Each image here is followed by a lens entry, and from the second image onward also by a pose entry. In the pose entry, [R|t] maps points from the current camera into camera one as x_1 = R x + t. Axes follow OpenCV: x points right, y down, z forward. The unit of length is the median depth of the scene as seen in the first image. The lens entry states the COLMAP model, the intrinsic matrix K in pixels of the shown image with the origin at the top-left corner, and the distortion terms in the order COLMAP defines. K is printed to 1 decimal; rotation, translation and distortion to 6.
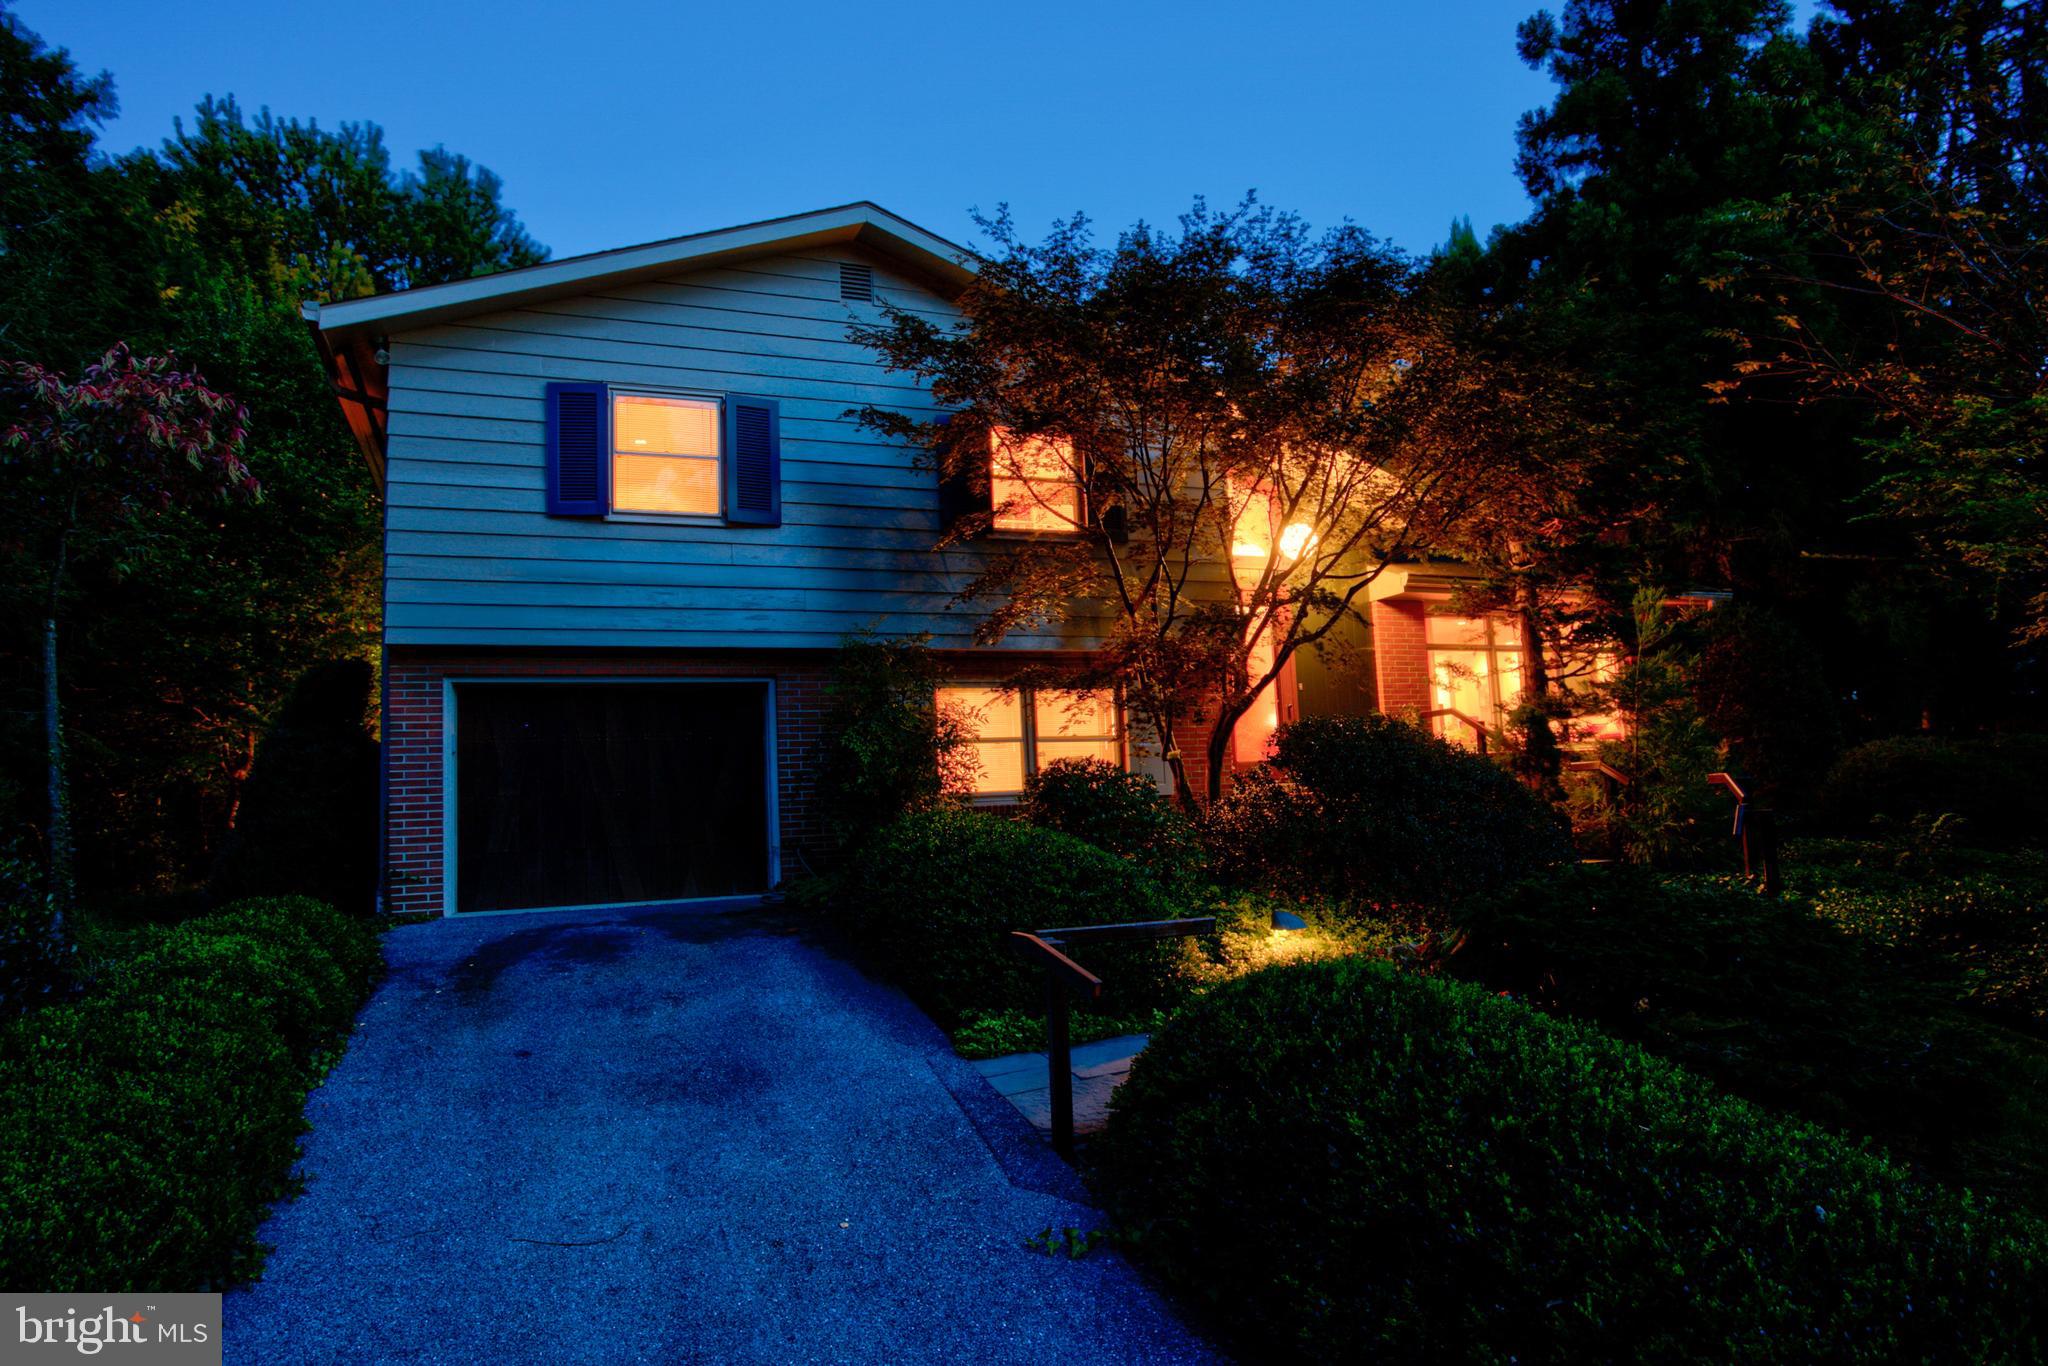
lens RADIAL K [[1252.8, 0, 1023.1], [0, 1252.8, 682.8], [0, 0, 1]] dist [0.001426, 0.000595]
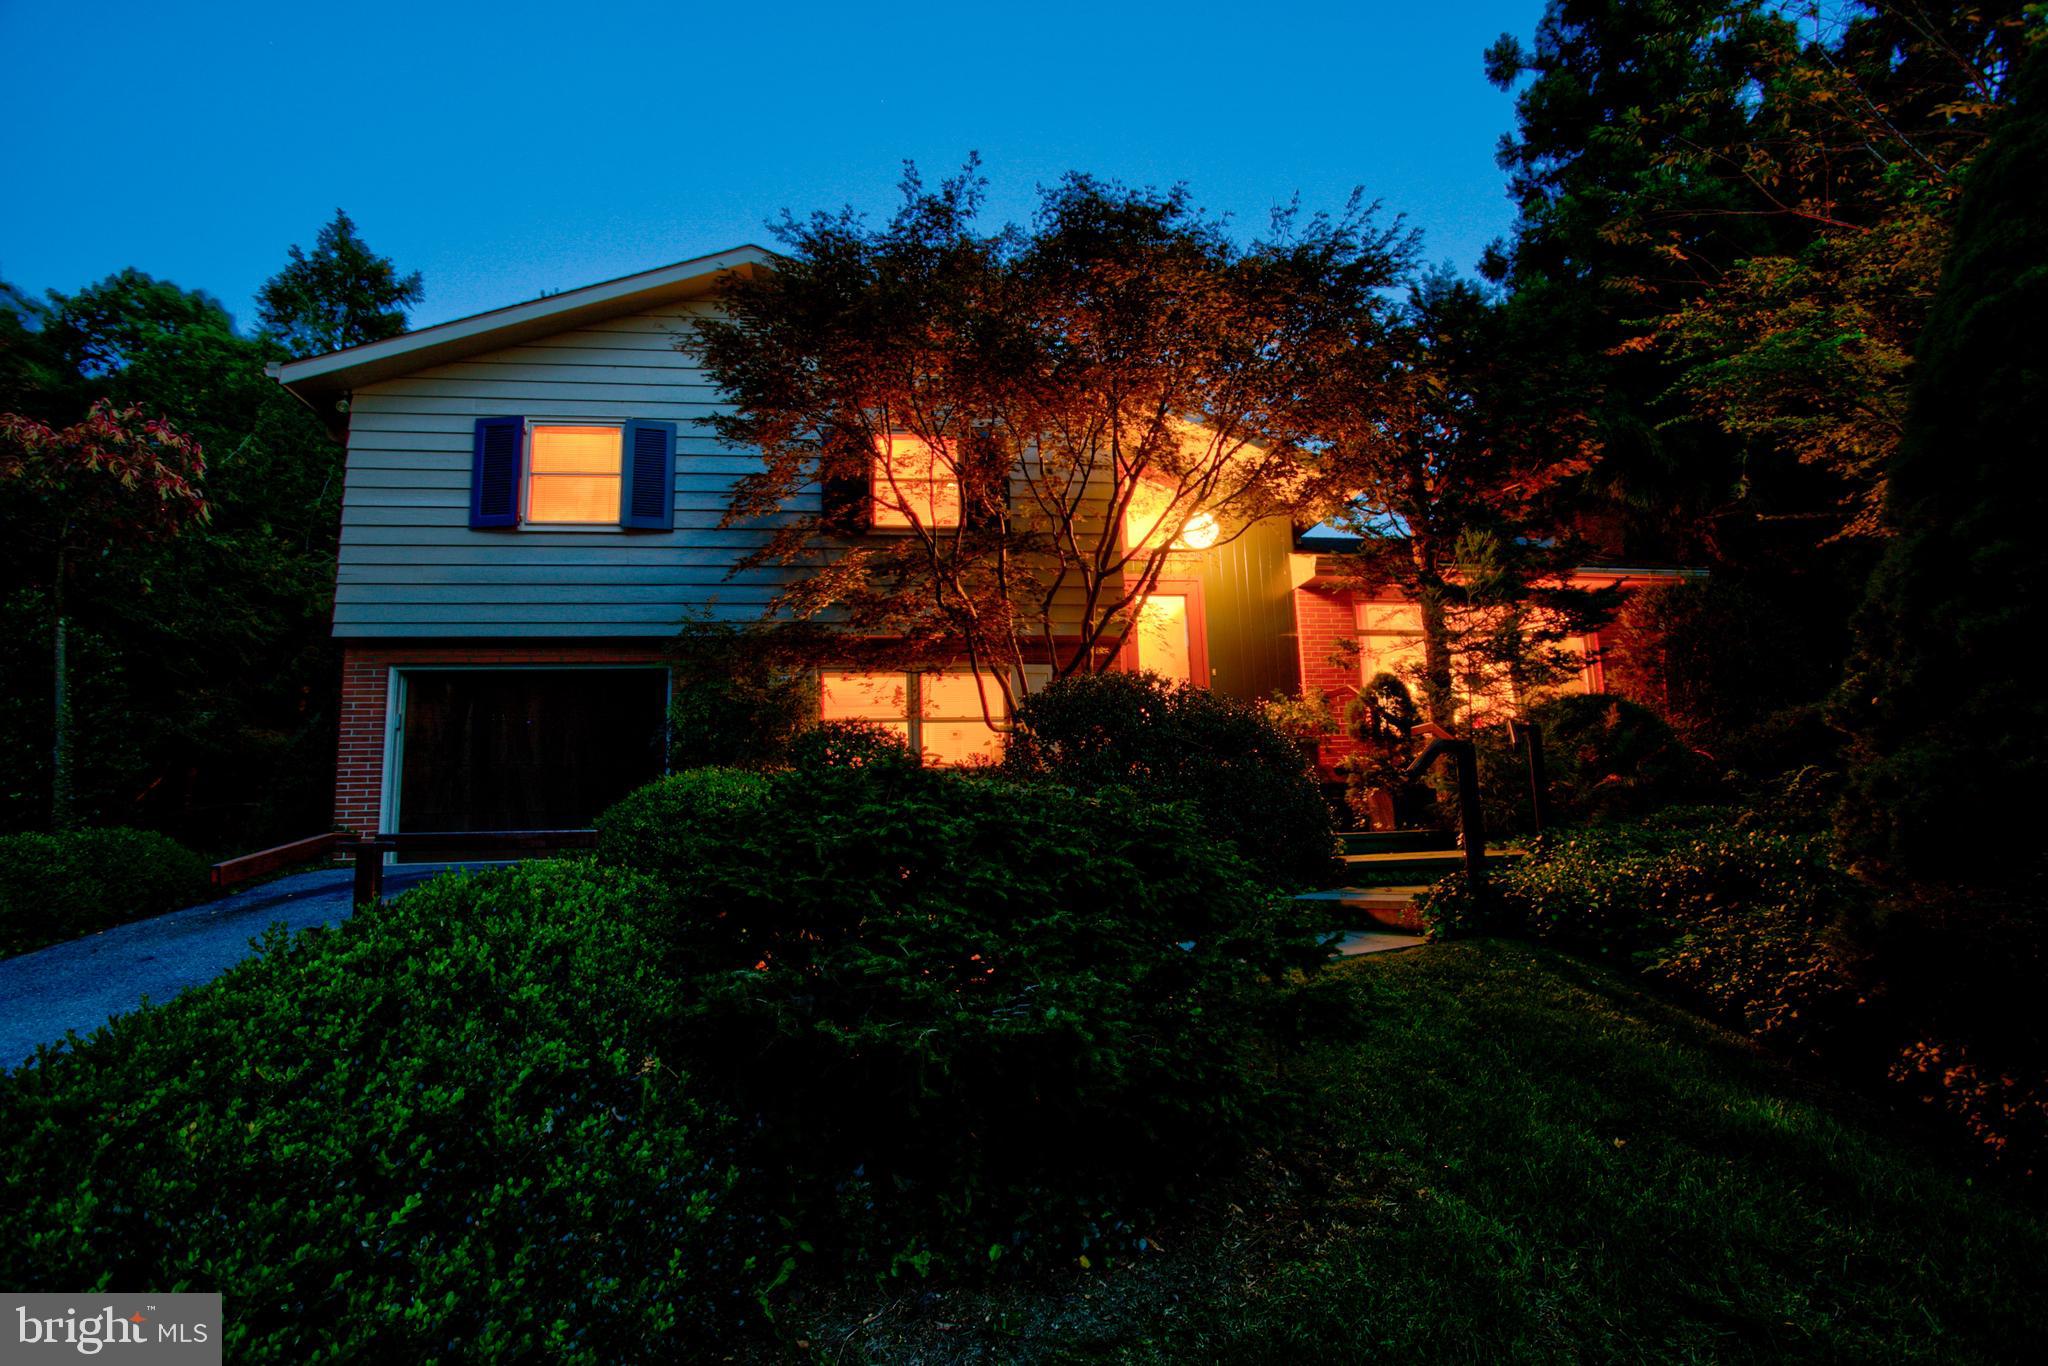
lens RADIAL K [[1005.1, 0, 1027.8], [0, 1005.1, 686.2], [0, 0, 1]] dist [-0.015878, -0.000318]
pose [[0.972233, -0.024563, -0.232721, 0.332878], [0.014469, 0.998883, -0.044984, 0.062828], [0.233566, 0.040368, 0.971503, 0.198813]]
